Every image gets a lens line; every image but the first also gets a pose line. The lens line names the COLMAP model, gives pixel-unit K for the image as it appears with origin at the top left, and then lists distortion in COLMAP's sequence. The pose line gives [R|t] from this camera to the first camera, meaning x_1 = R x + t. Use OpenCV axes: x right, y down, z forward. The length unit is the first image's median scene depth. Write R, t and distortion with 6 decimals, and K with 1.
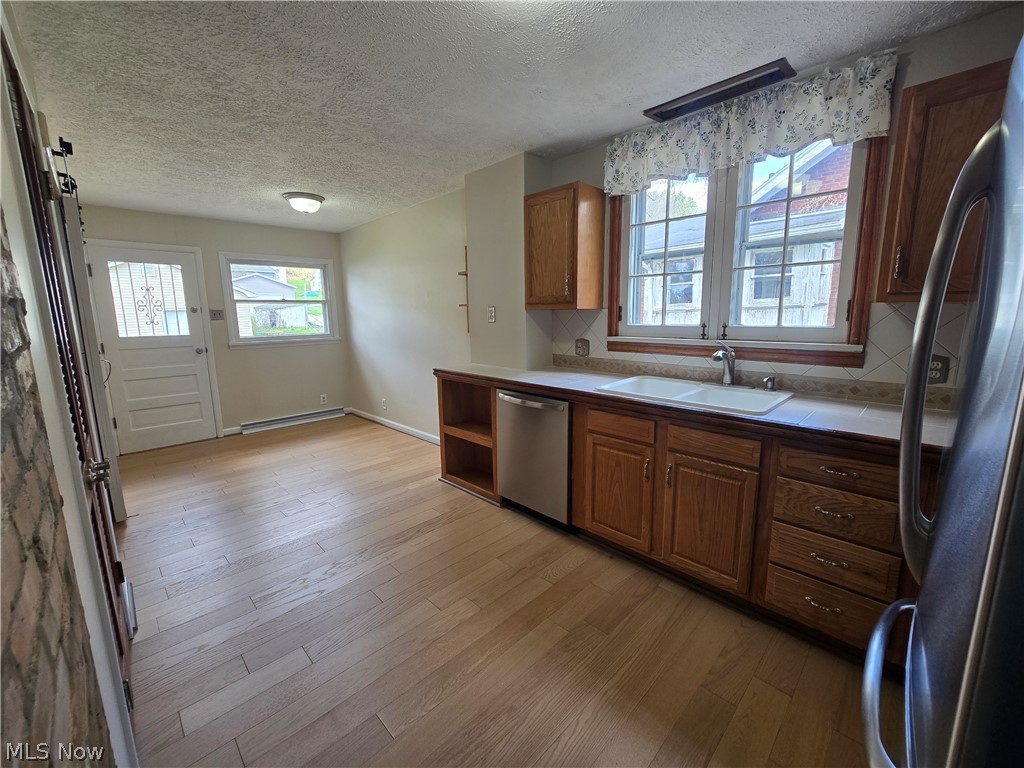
lens RADIAL K [[417.8, 0, 514.1], [0, 417.8, 380.5], [0, 0, 1]] dist [-0.003457, 0.000258]
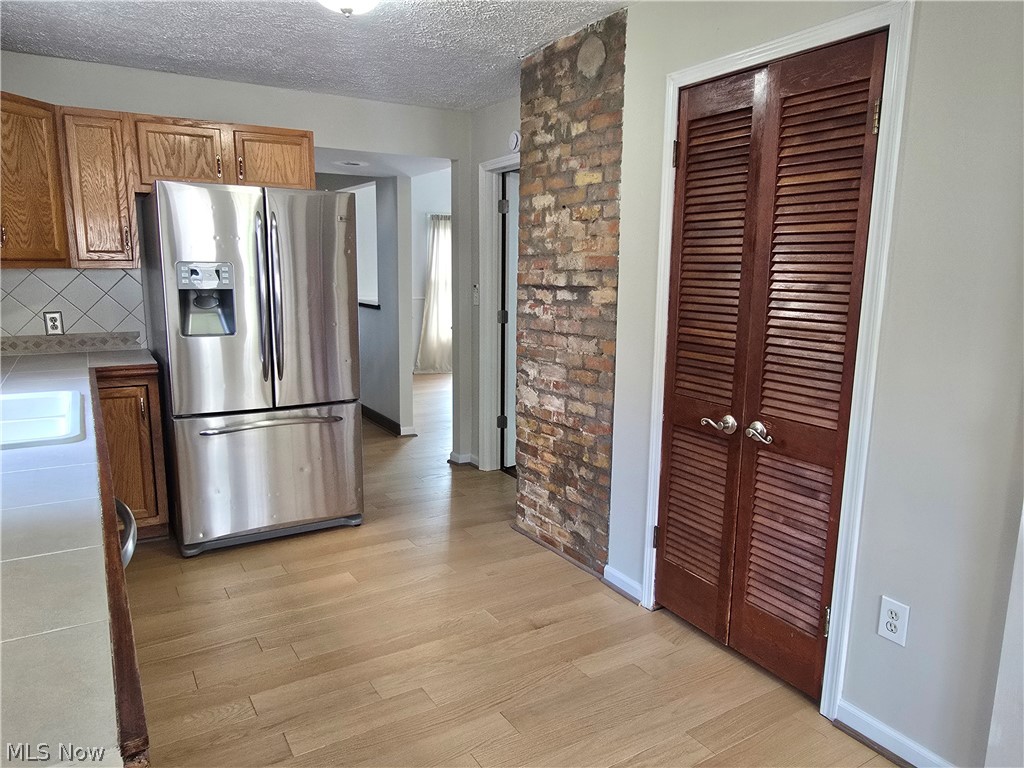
lens RADIAL K [[702.0, 0, 514.6], [0, 702.0, 388.9], [0, 0, 1]] dist [-0.004949, 0.004696]
pose [[-0.972855, -0.037257, 0.228396, -0.517408], [0.040521, 0.944282, 0.326633, -0.294378], [-0.227840, 0.327021, -0.917140, 1.666964]]
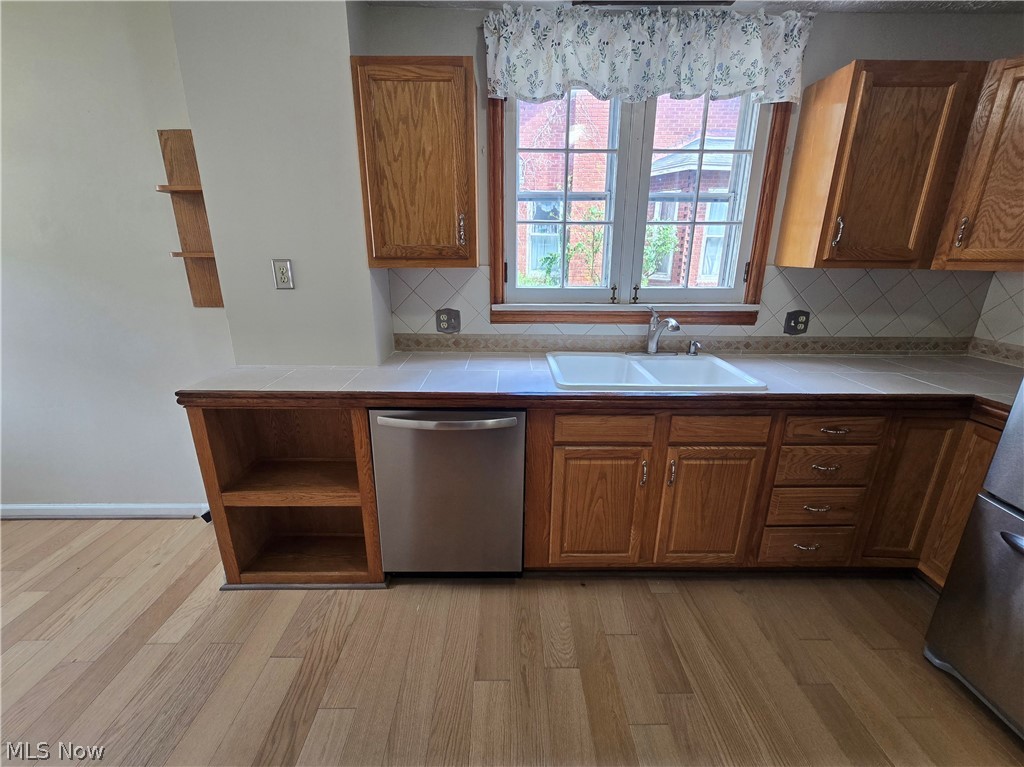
lens RADIAL K [[431.0, 0, 509.7], [0, 431.0, 381.4], [0, 0, 1]] dist [-0.002269, -0.000353]
pose [[0.699742, -0.192460, 0.687982, -0.383041], [0.102575, 0.980116, 0.169855, -0.124984], [-0.706993, -0.048285, 0.705570, 0.554153]]
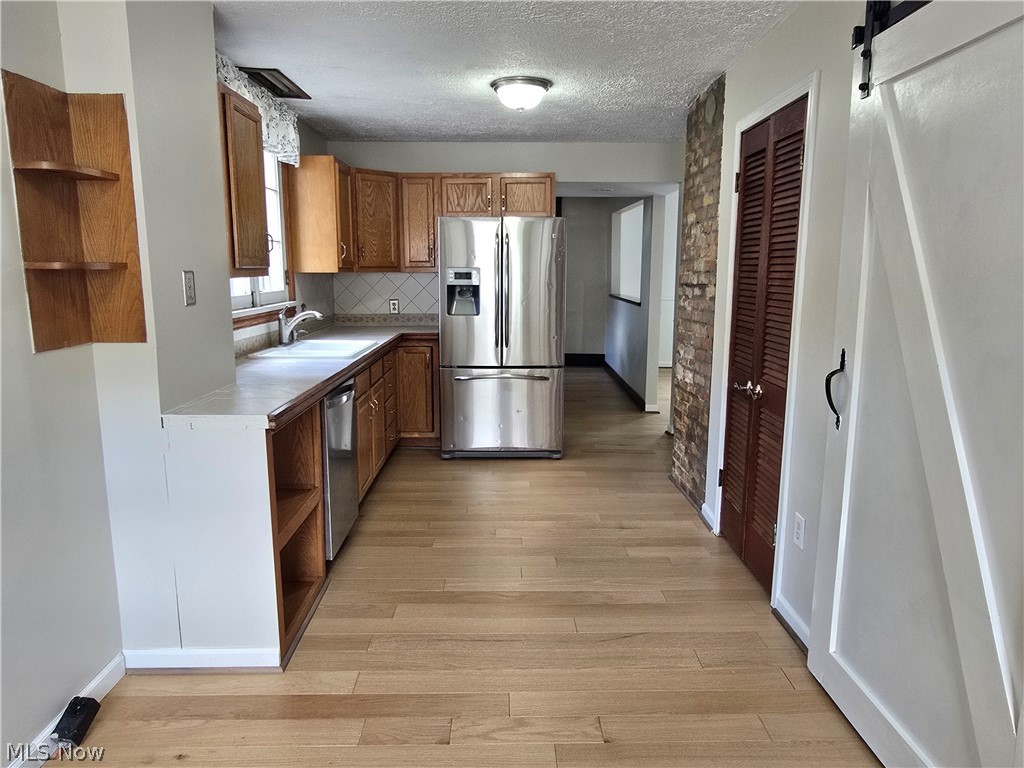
lens RADIAL K [[702.0, 0, 514.6], [0, 702.0, 388.9], [0, 0, 1]] dist [-0.004949, 0.004696]
pose [[-0.719270, -0.107172, 0.686415, -1.254343], [0.121553, 0.953375, 0.276225, -0.324846], [-0.684015, 0.282116, -0.672707, 1.906034]]
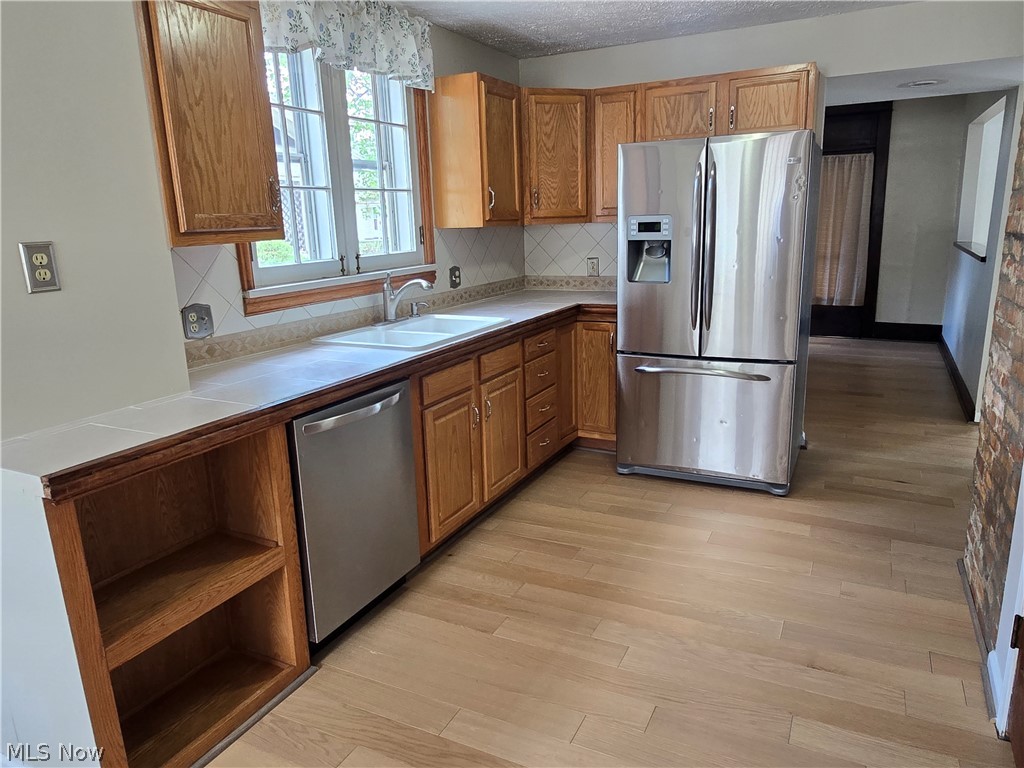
lens RADIAL K [[702.0, 0, 514.6], [0, 702.0, 388.9], [0, 0, 1]] dist [-0.004949, 0.004696]
pose [[-0.319598, -0.202515, 0.925659, -1.005609], [0.190987, 0.943077, 0.272267, -0.214767], [-0.928106, 0.263805, -0.262728, 1.205076]]
